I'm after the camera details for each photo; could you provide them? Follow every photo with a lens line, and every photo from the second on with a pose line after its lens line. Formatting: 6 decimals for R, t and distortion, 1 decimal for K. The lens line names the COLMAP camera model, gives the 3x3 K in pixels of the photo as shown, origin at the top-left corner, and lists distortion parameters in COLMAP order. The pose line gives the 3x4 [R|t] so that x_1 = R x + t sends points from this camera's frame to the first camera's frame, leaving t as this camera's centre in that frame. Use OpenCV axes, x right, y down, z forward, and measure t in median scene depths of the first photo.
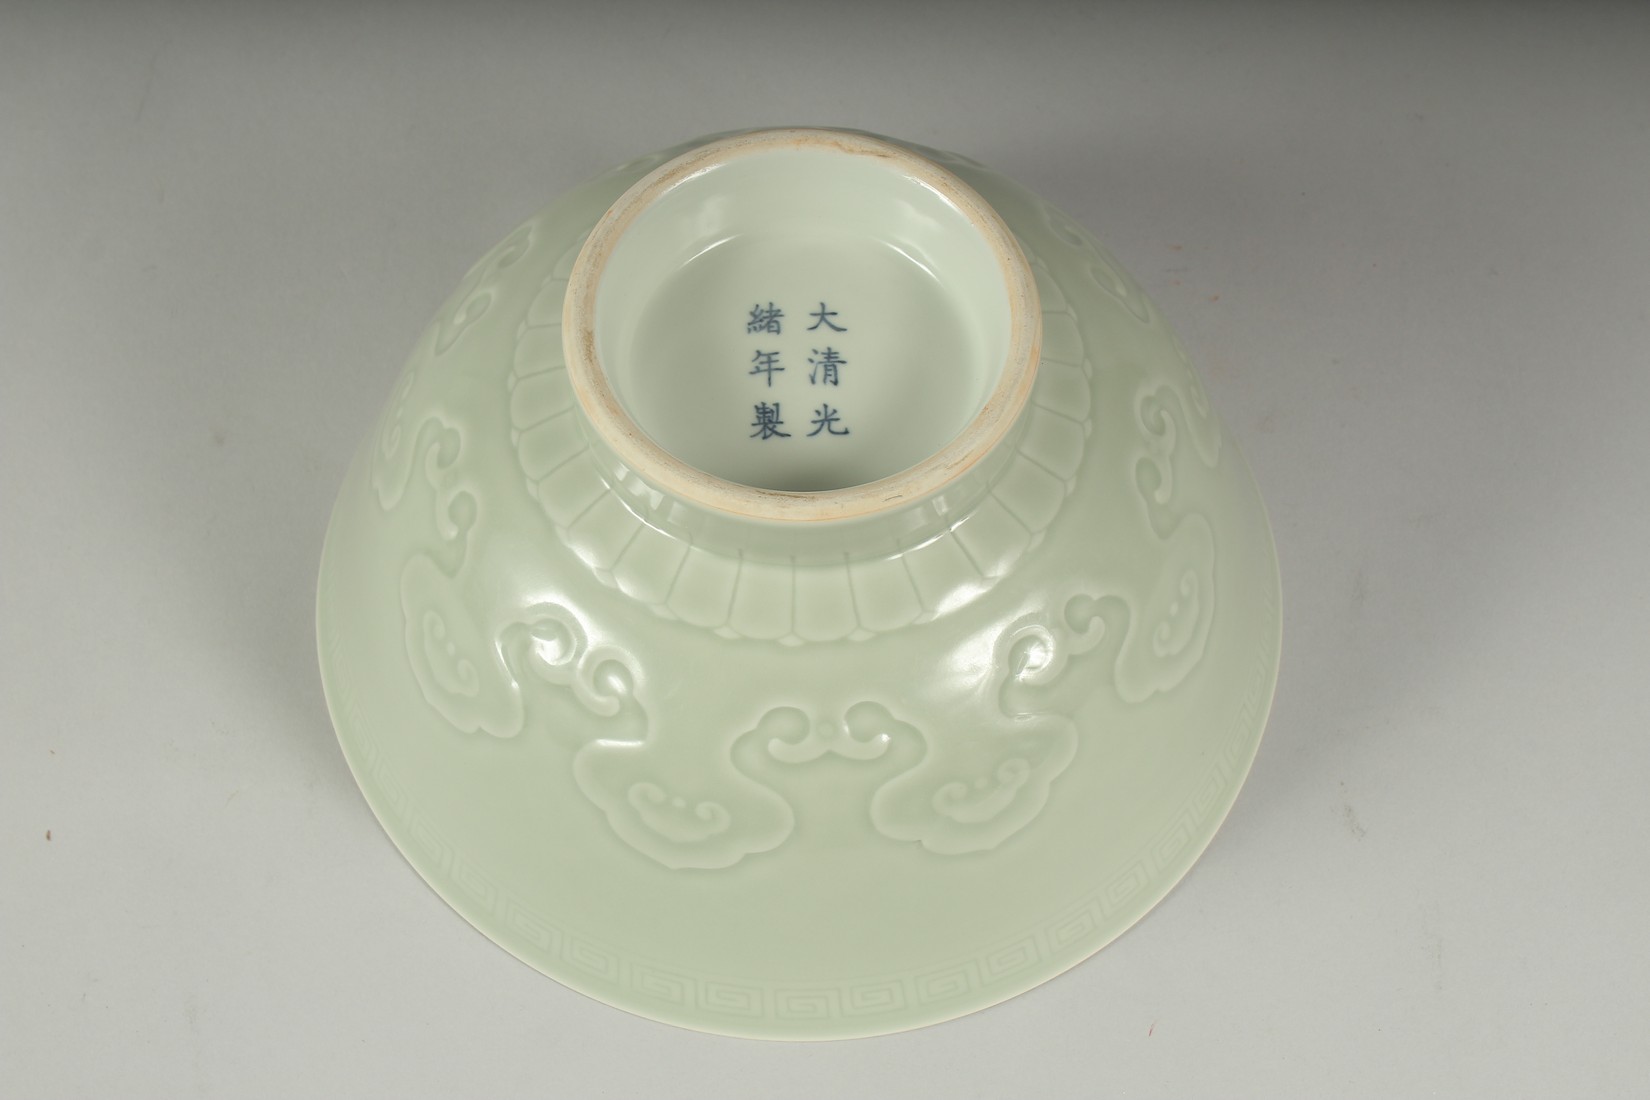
lens RADIAL K [[3312.6, 0, 825.0], [0, 3312.6, 550.0], [0, 0, 1]] dist [-0.018623, -0.041441]
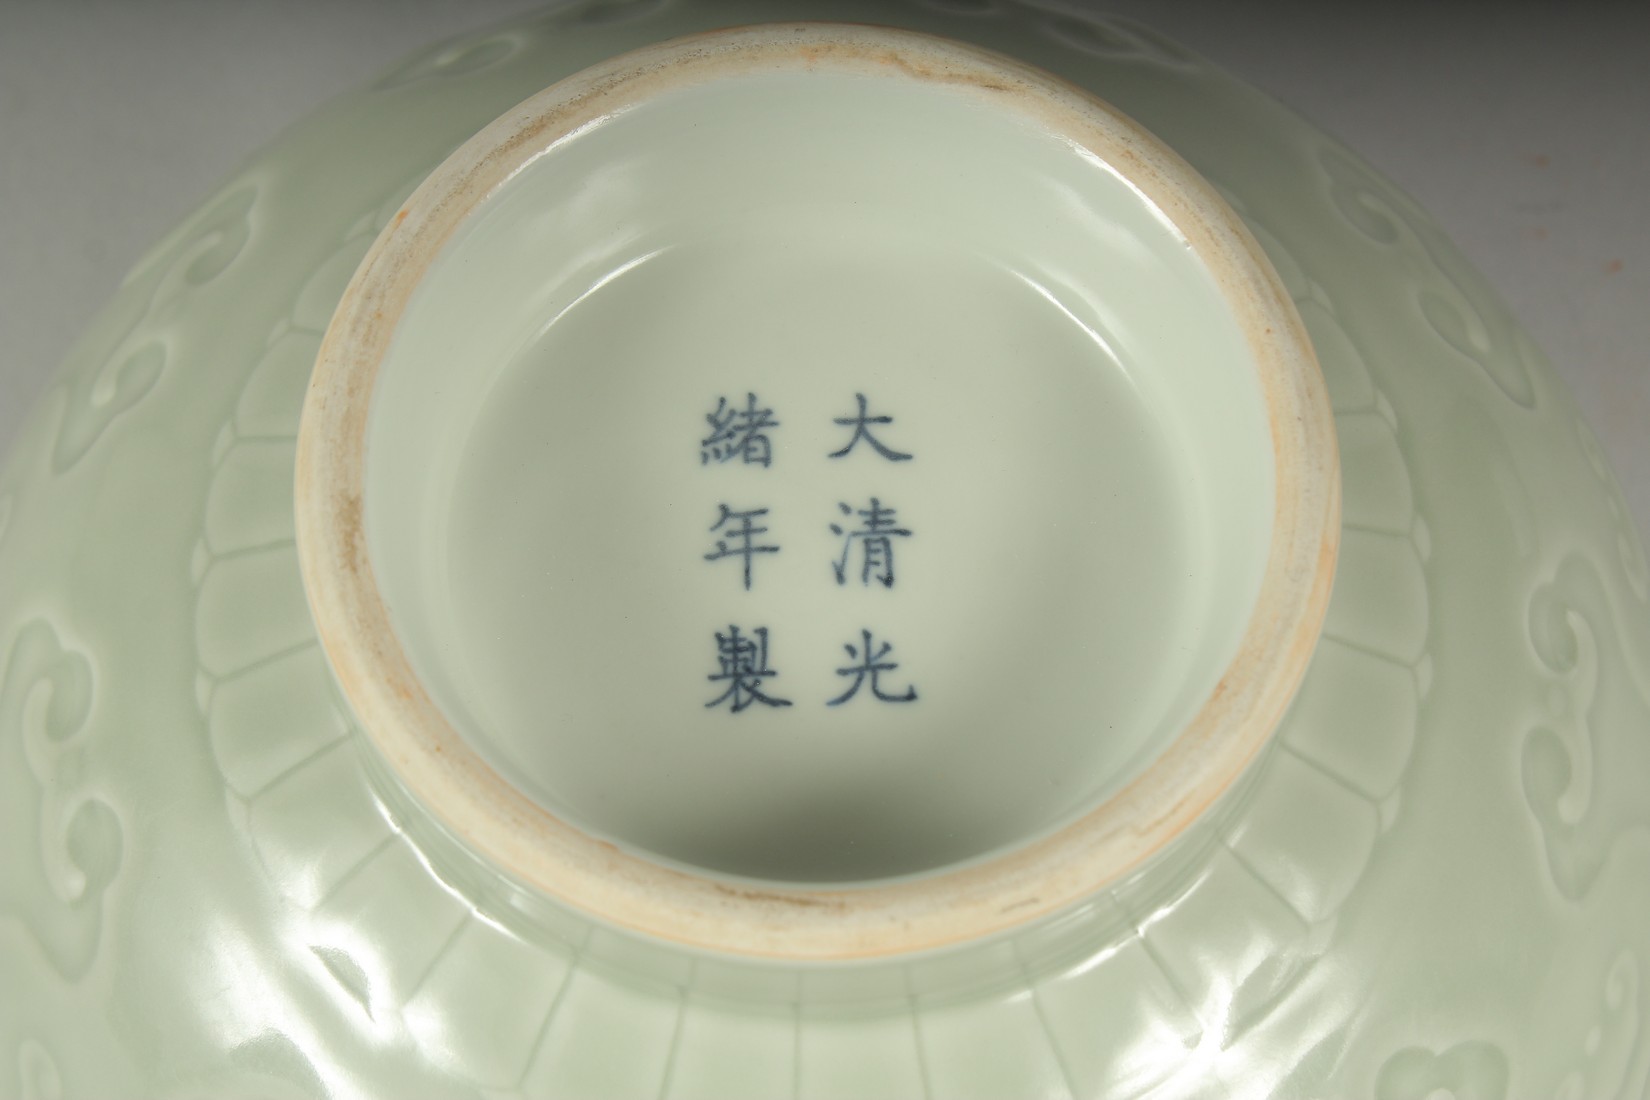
lens RADIAL K [[3983.1, 0, 825.0], [0, 3983.1, 550.0], [0, 0, 1]] dist [0.035365, 0.394433]
pose [[0.999977, 0.006572, 0.001462, -0.006601], [-0.006693, 0.993865, 0.110393, -0.116494], [-0.000728, -0.110401, 0.993887, 0.439848]]
